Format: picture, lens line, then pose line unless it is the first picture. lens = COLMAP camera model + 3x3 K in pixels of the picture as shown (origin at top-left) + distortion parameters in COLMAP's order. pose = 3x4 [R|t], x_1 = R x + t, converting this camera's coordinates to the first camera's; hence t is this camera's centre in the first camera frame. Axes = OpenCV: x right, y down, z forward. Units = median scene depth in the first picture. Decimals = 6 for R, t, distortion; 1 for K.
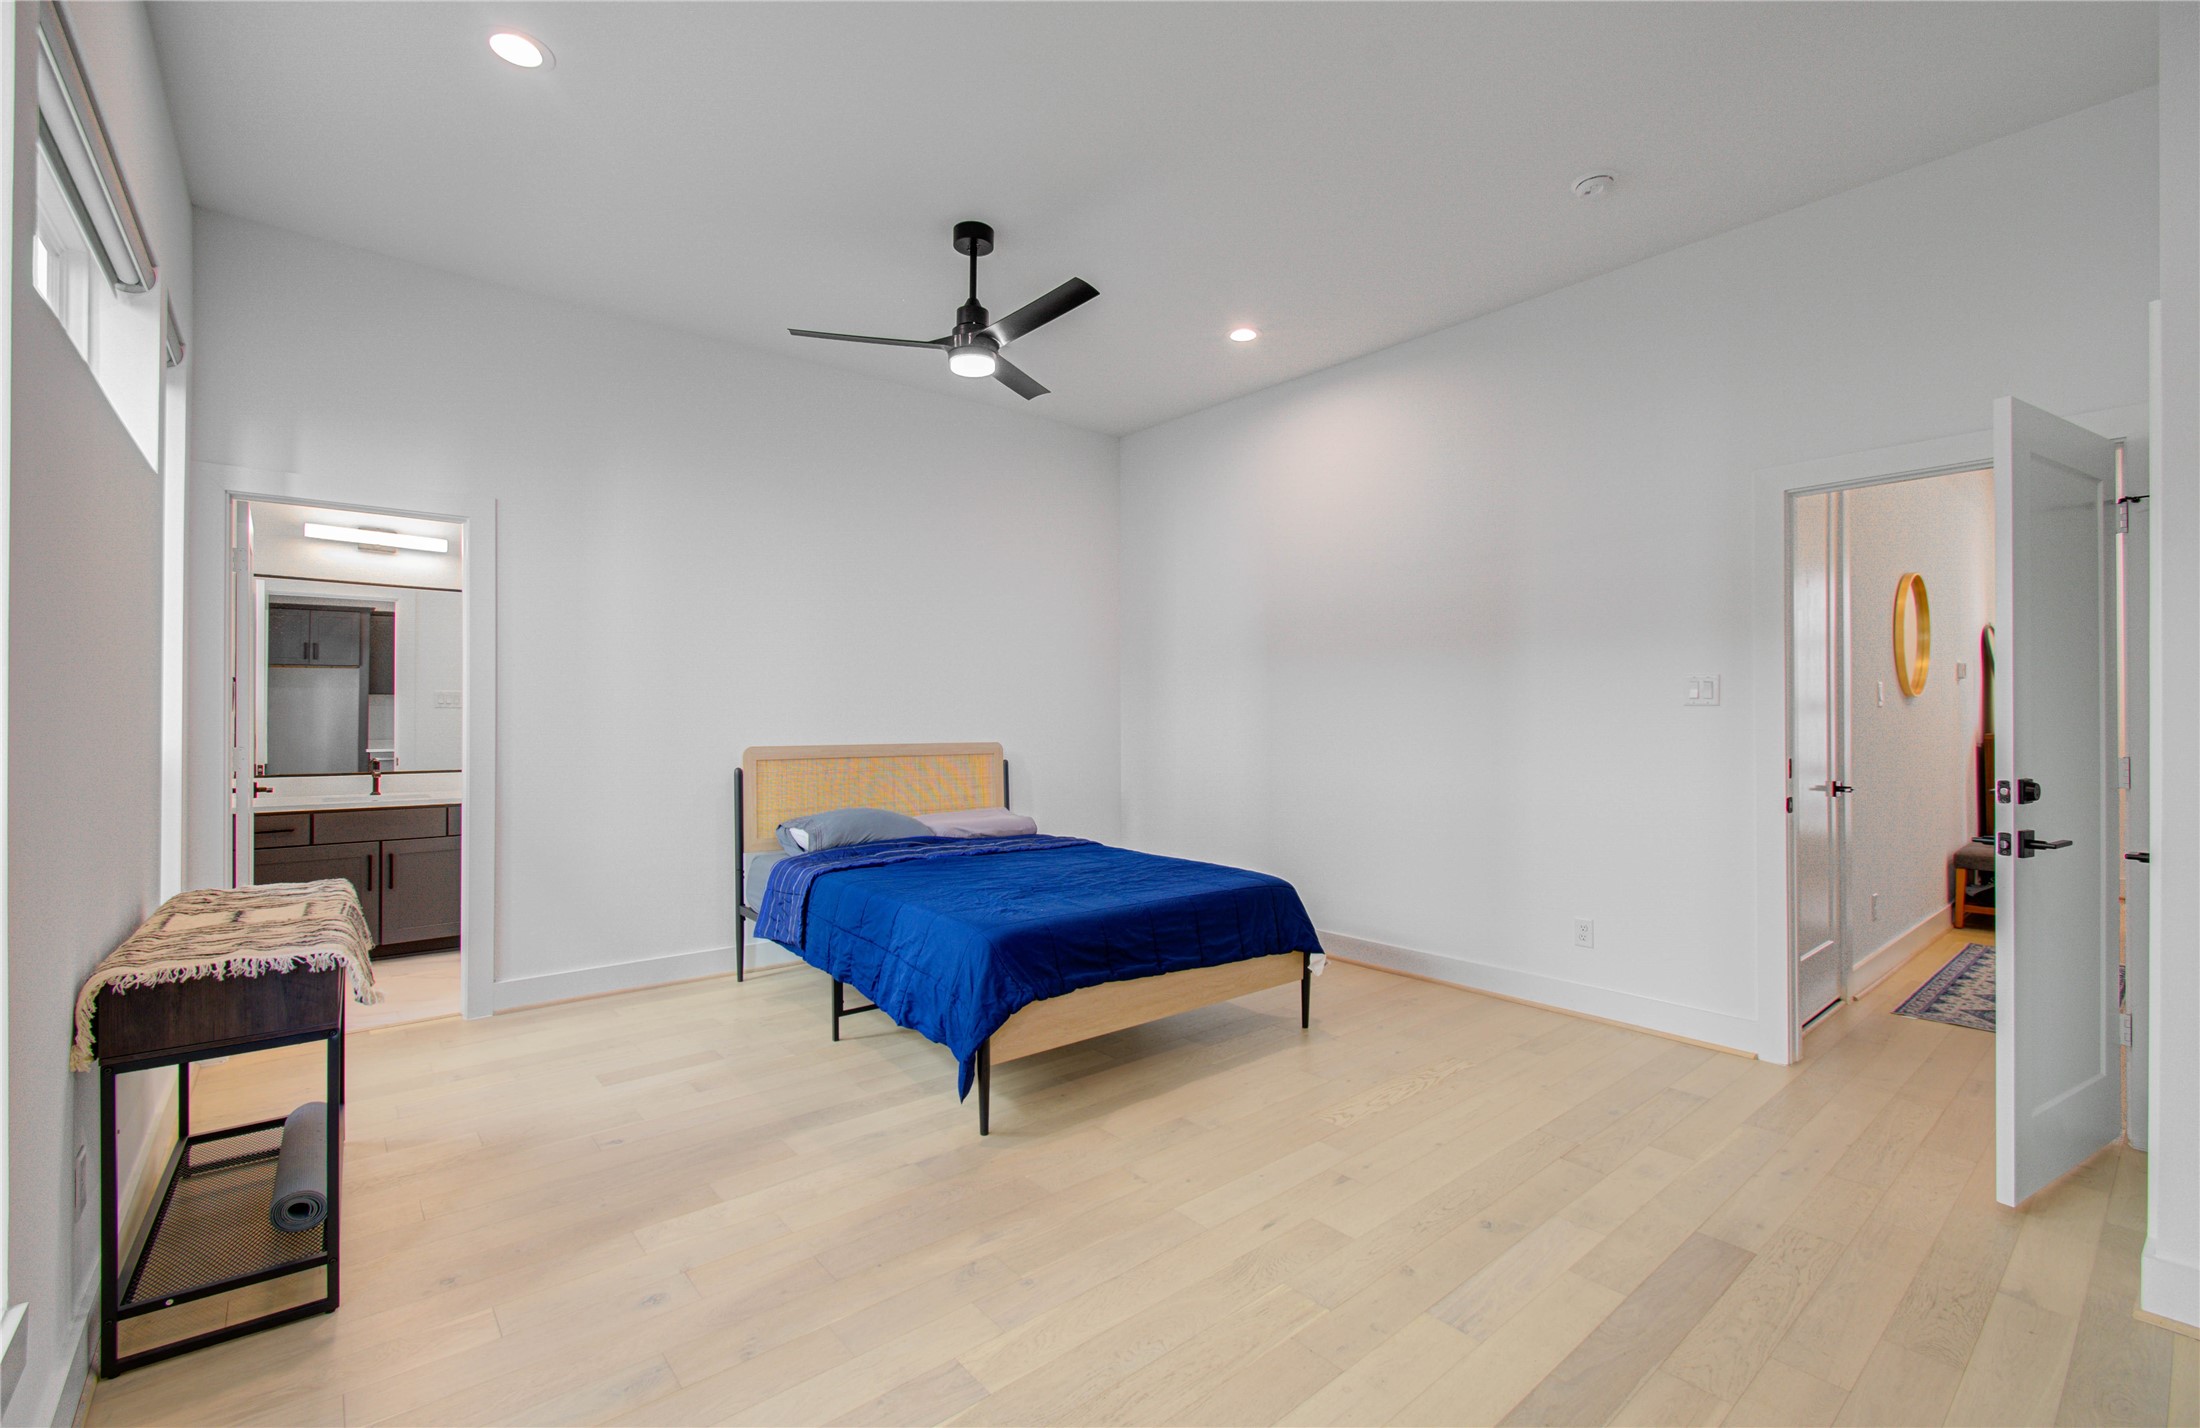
lens RADIAL K [[960.4, 0, 1115.7], [0, 960.4, 711.3], [0, 0, 1]] dist [-0.015339, 0.007140]
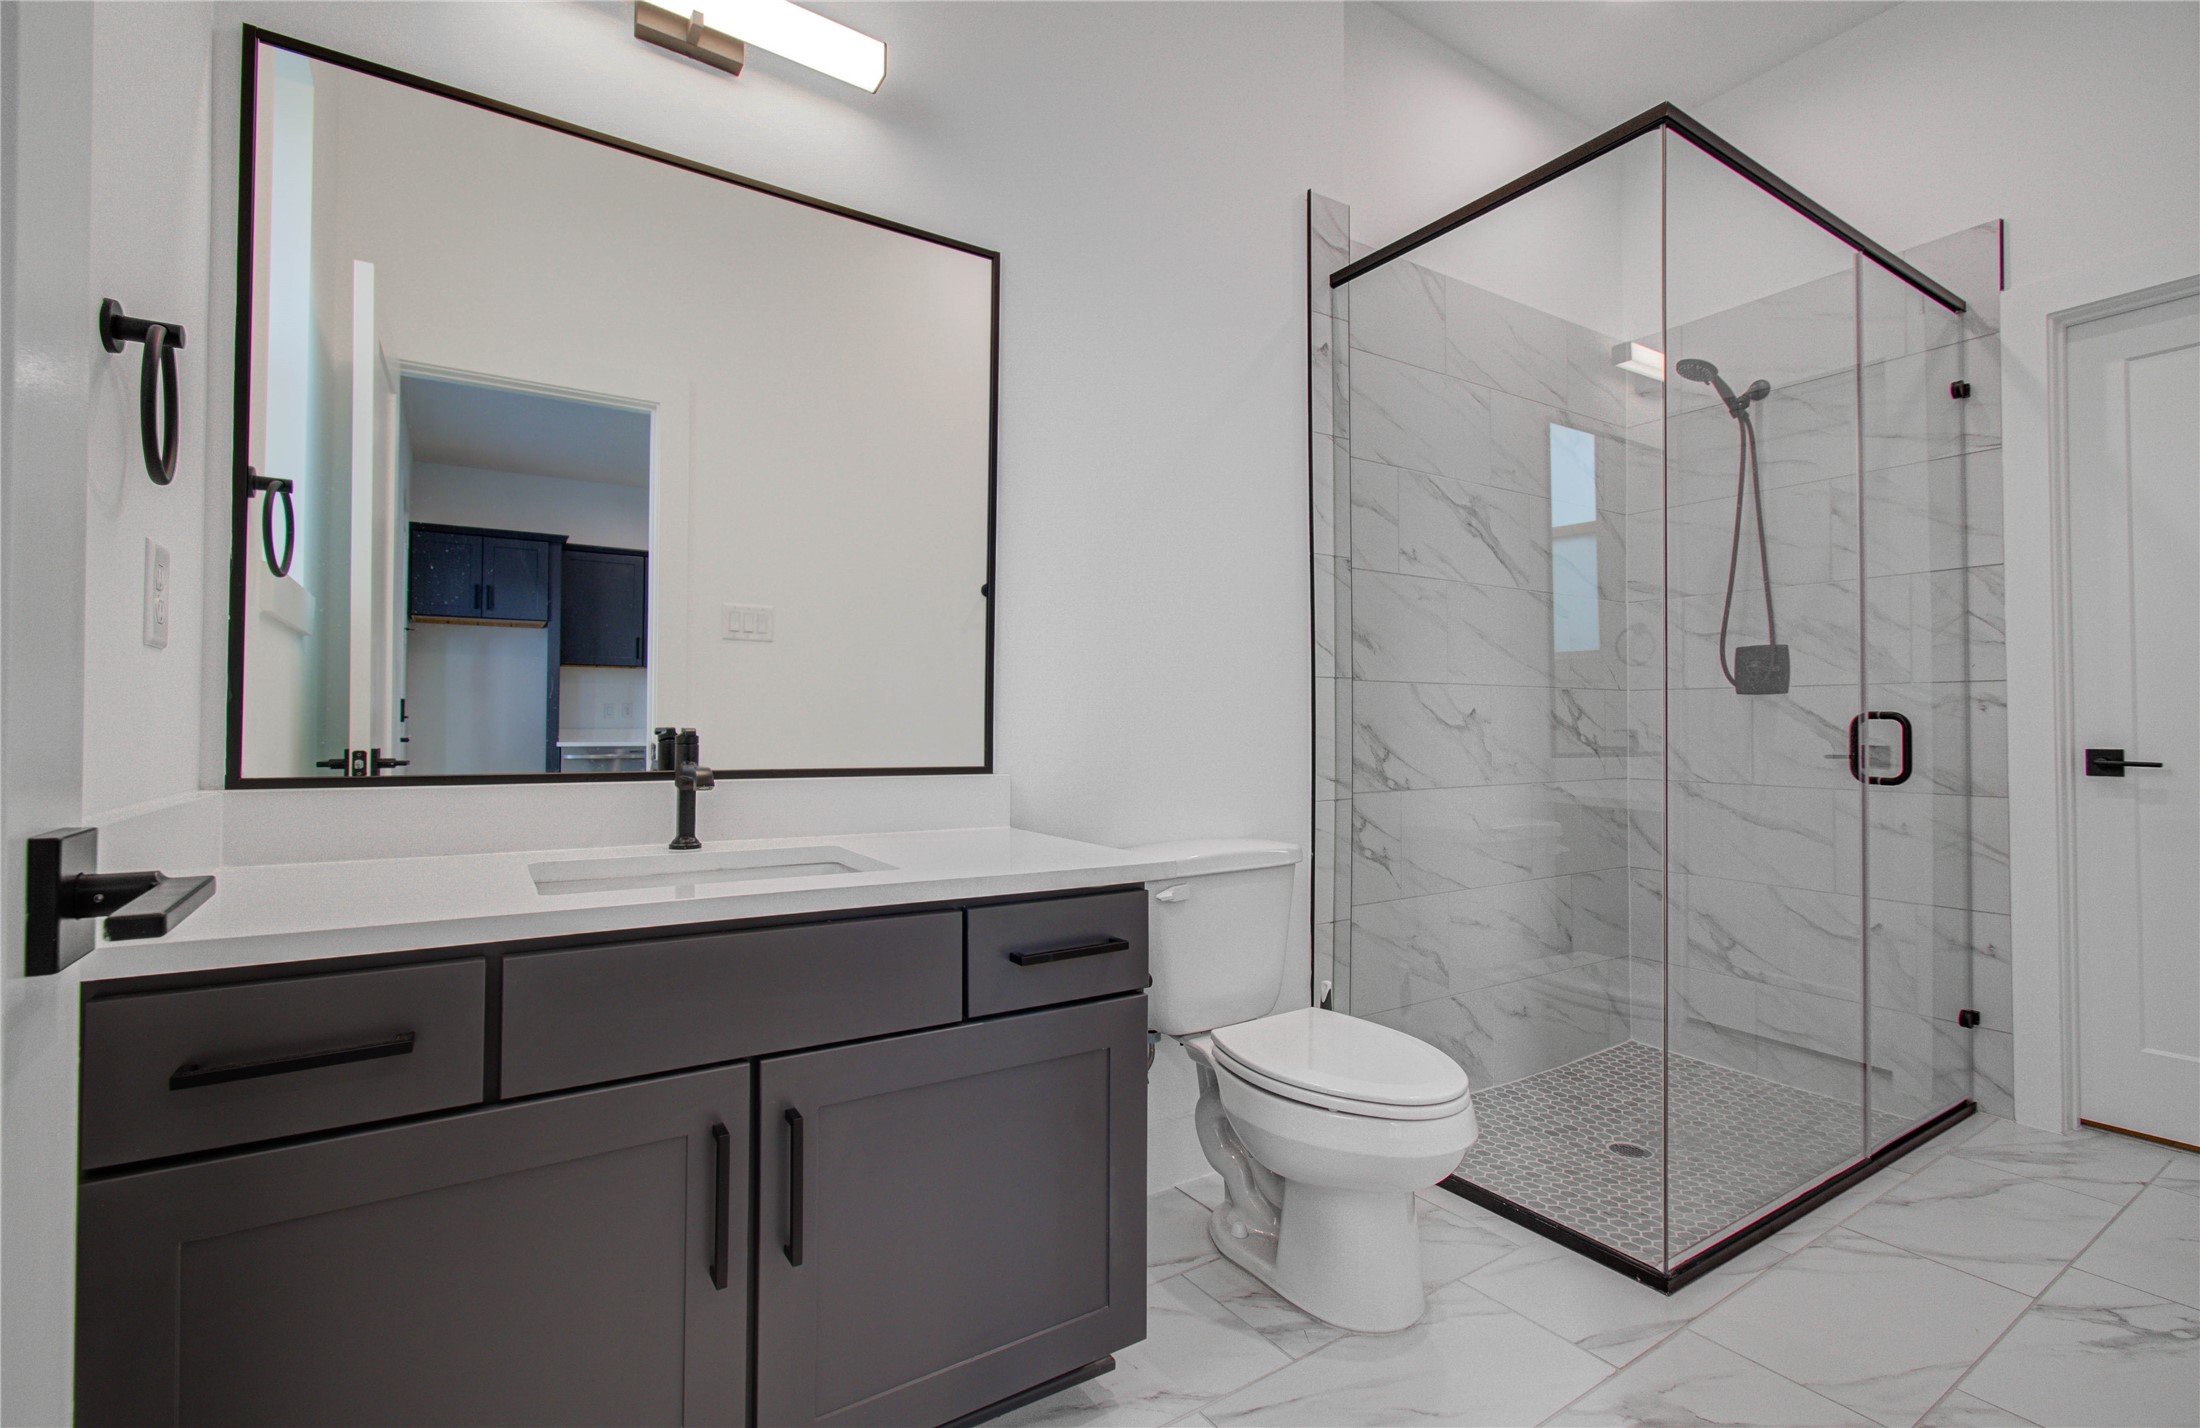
lens RADIAL K [[960.4, 0, 1109.8], [0, 960.4, 707.9], [0, 0, 1]] dist [-0.015339, 0.007140]
pose [[0.992834, -0.005749, -0.119360, -0.619964], [0.004446, 0.999928, -0.011176, 0.048276], [0.119416, 0.010566, 0.992788, 0.732036]]
